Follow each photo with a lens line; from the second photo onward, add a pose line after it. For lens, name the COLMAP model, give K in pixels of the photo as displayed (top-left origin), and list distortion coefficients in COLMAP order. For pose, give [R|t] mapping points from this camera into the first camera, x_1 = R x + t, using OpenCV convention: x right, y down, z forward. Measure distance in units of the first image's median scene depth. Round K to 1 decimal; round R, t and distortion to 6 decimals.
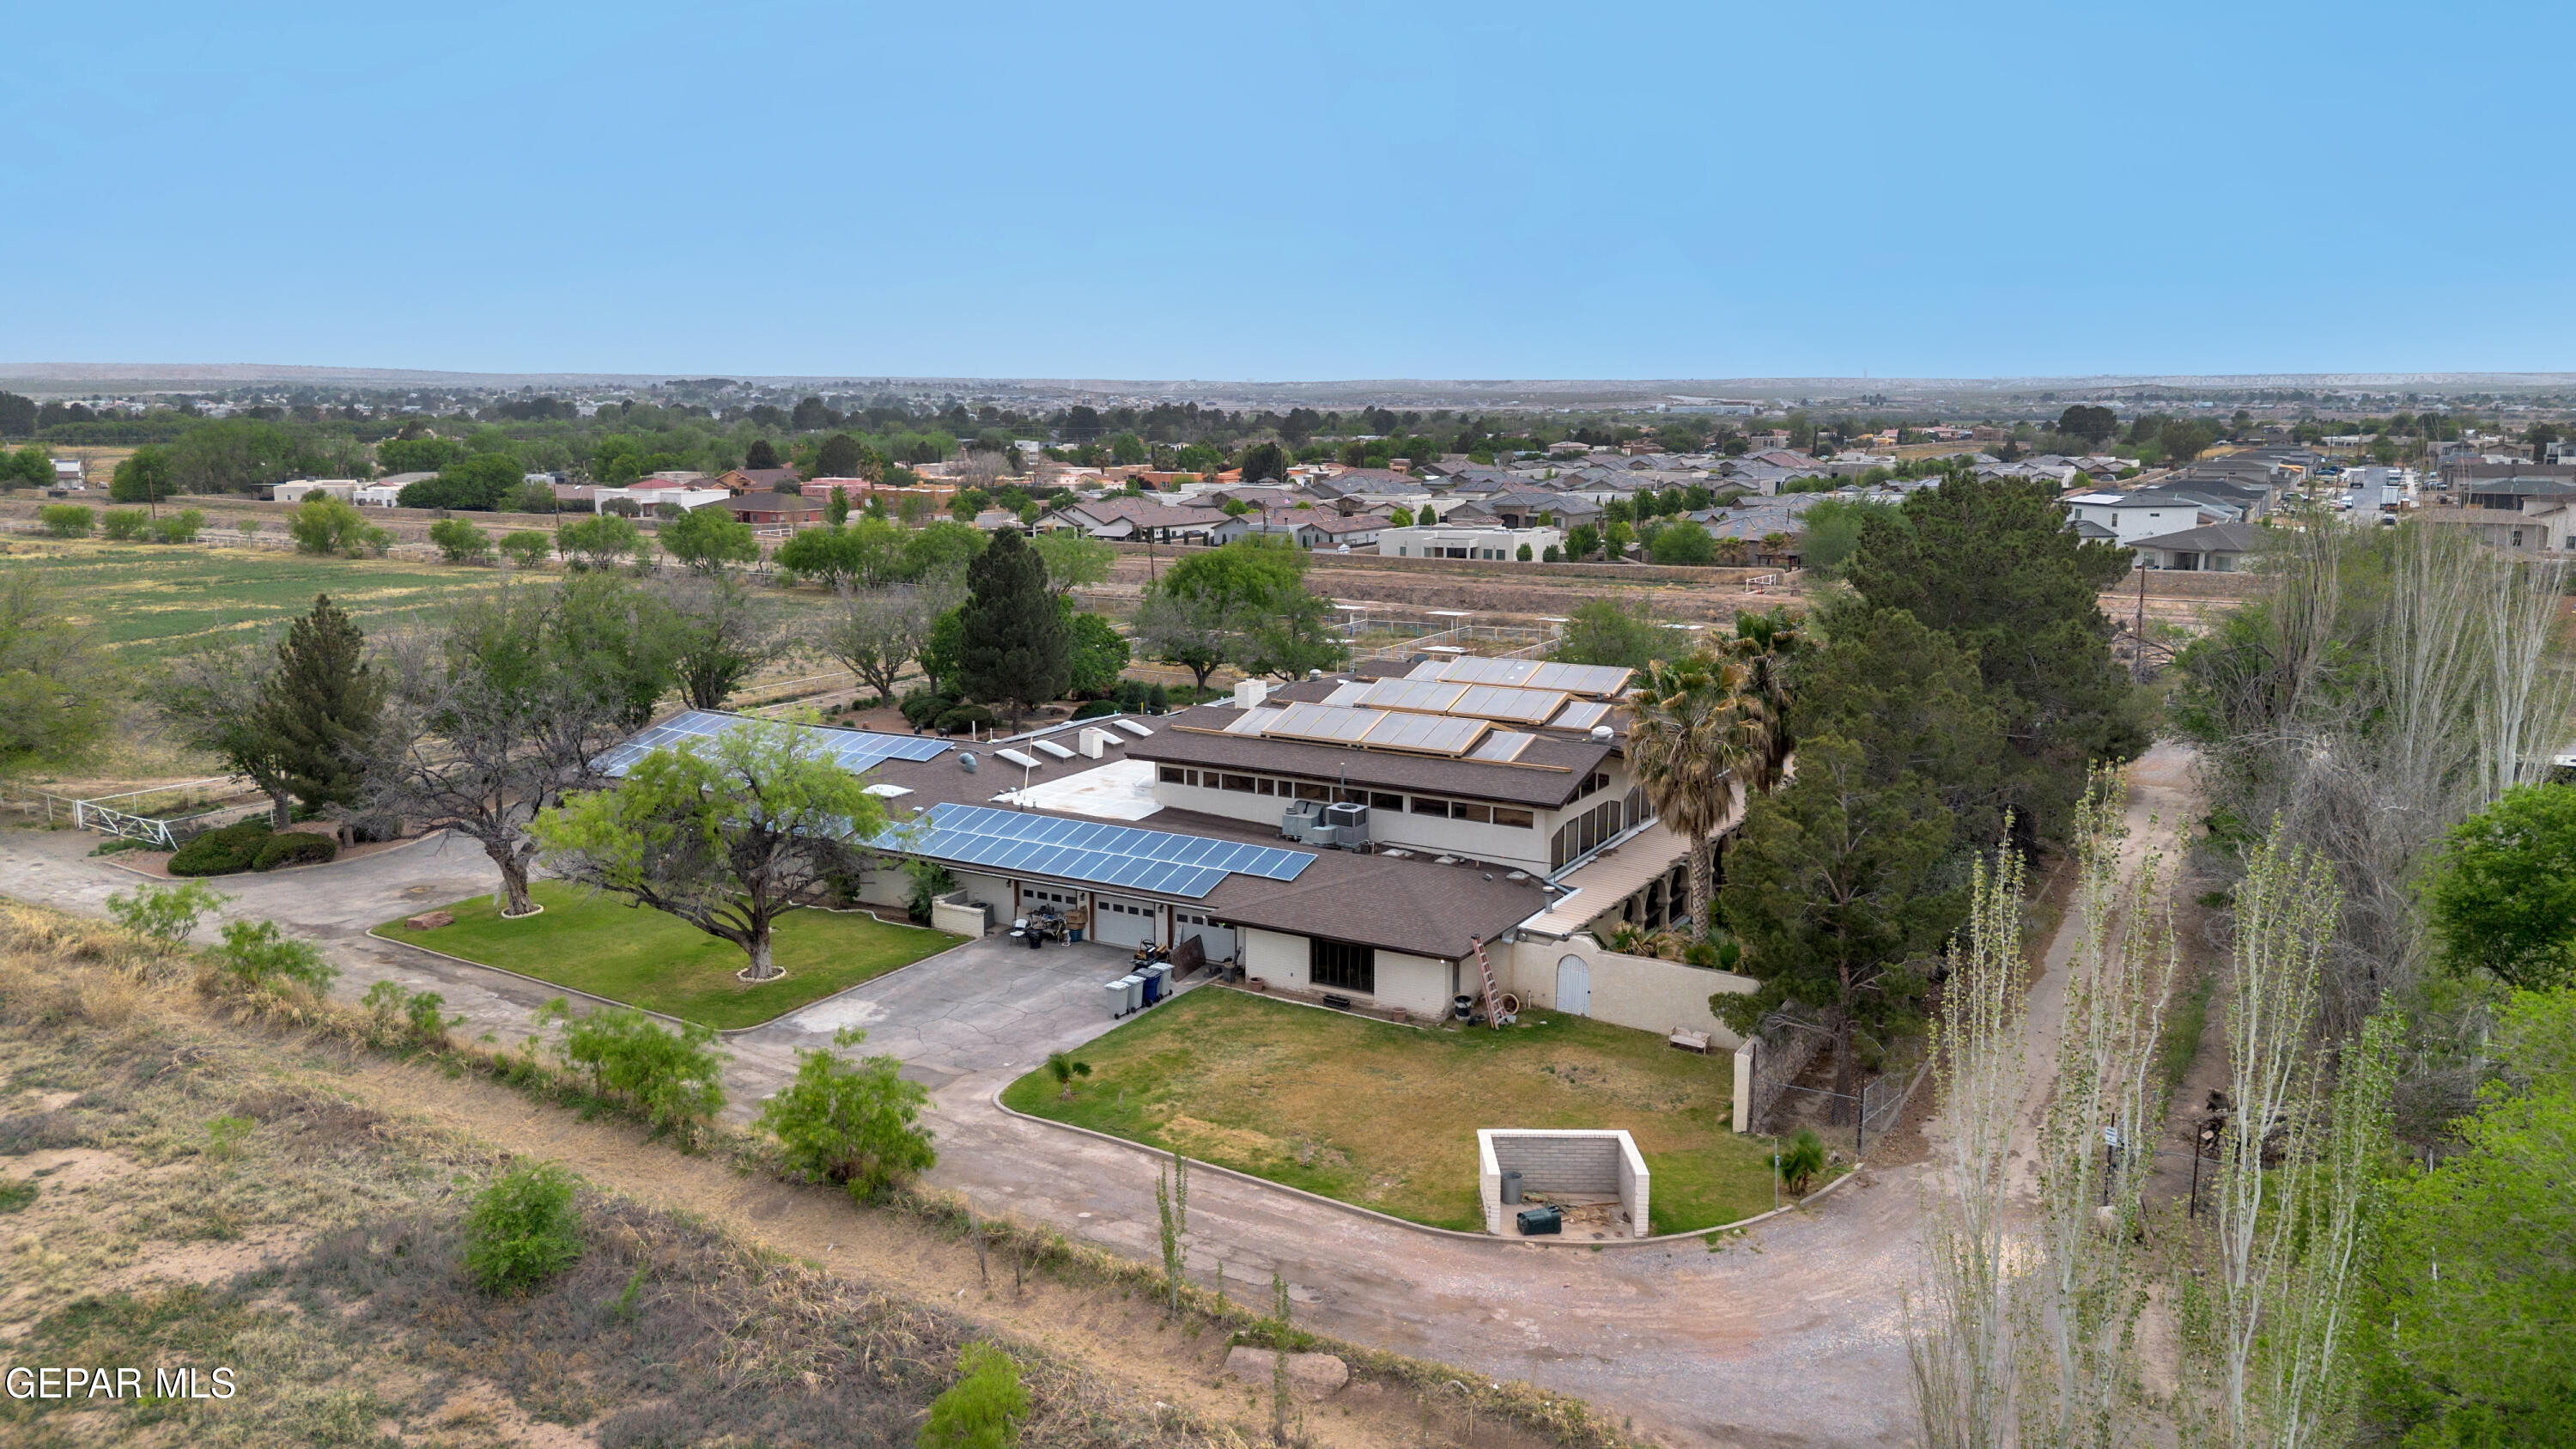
lens RADIAL K [[1804.2, 0, 1288.0], [0, 1804.2, 724.5], [0, 0, 1]] dist [0.080598, -0.078025]
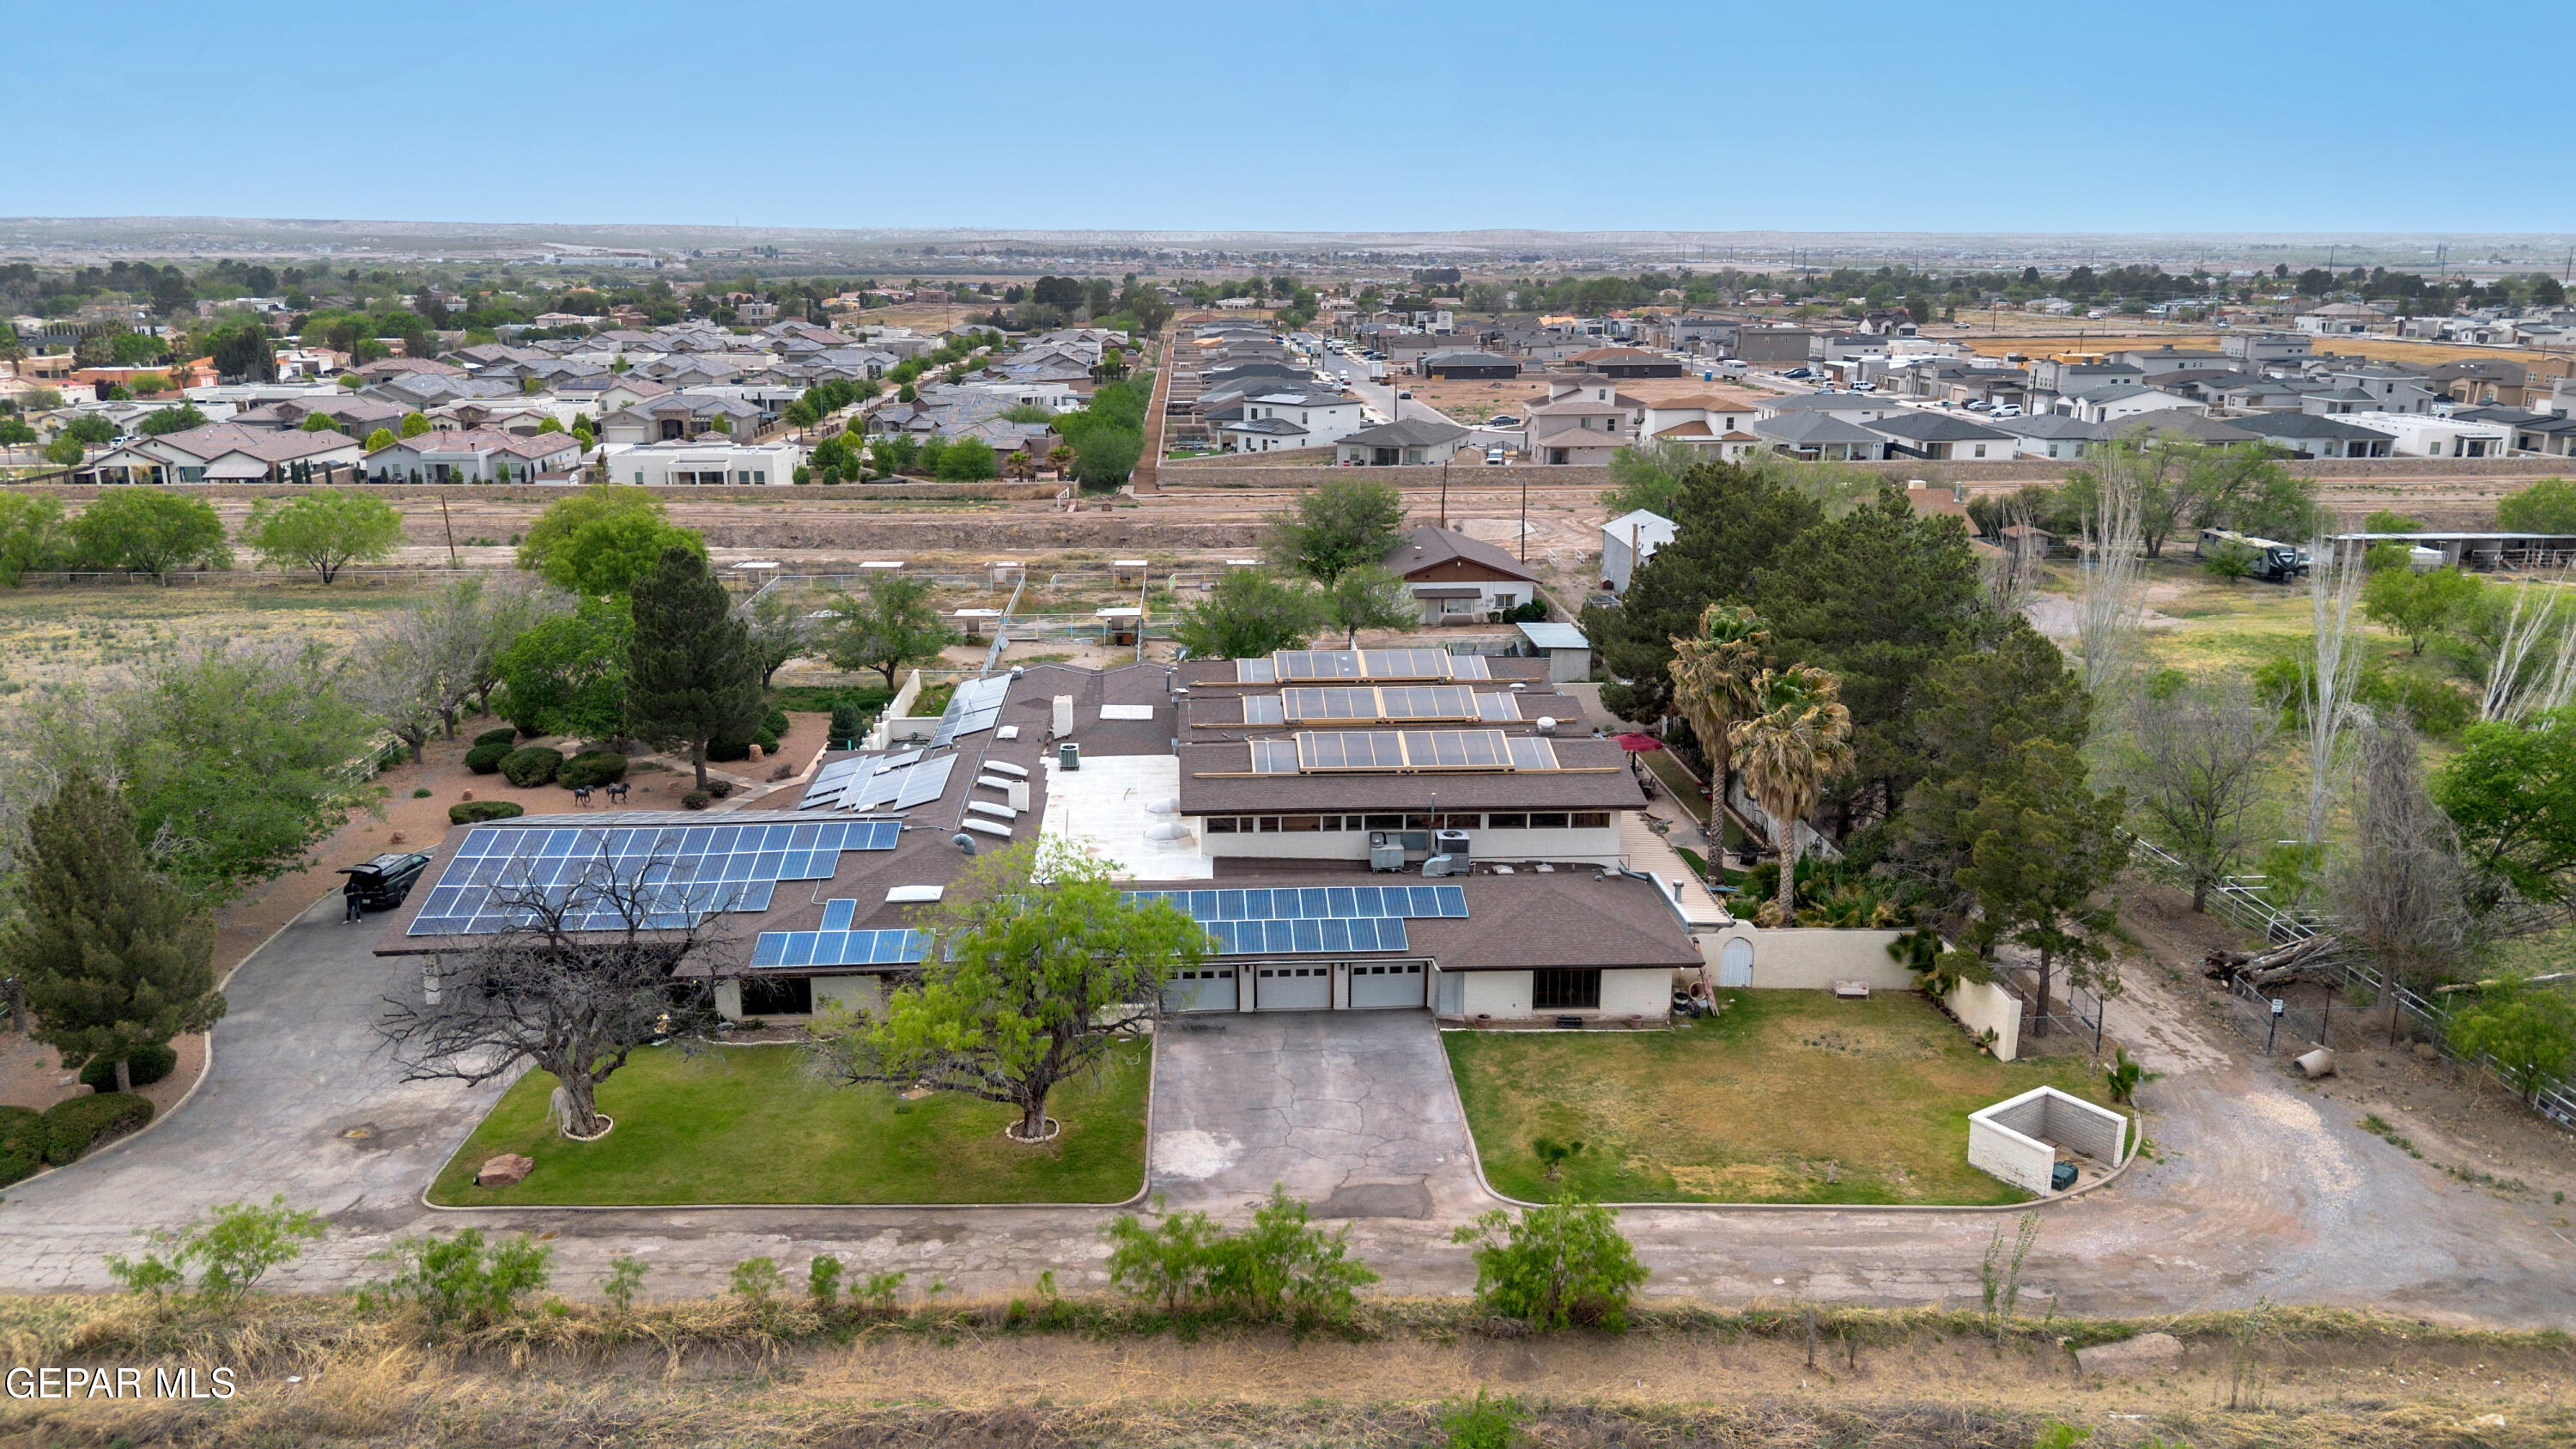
lens RADIAL K [[1804.2, 0, 1288.0], [0, 1804.2, 724.5], [0, 0, 1]] dist [0.080598, -0.078025]
pose [[0.831591, -0.137679, 0.538053, -0.611194], [0.094352, 0.989726, 0.107430, -0.141695], [-0.547316, -0.038571, 0.836037, 0.169598]]
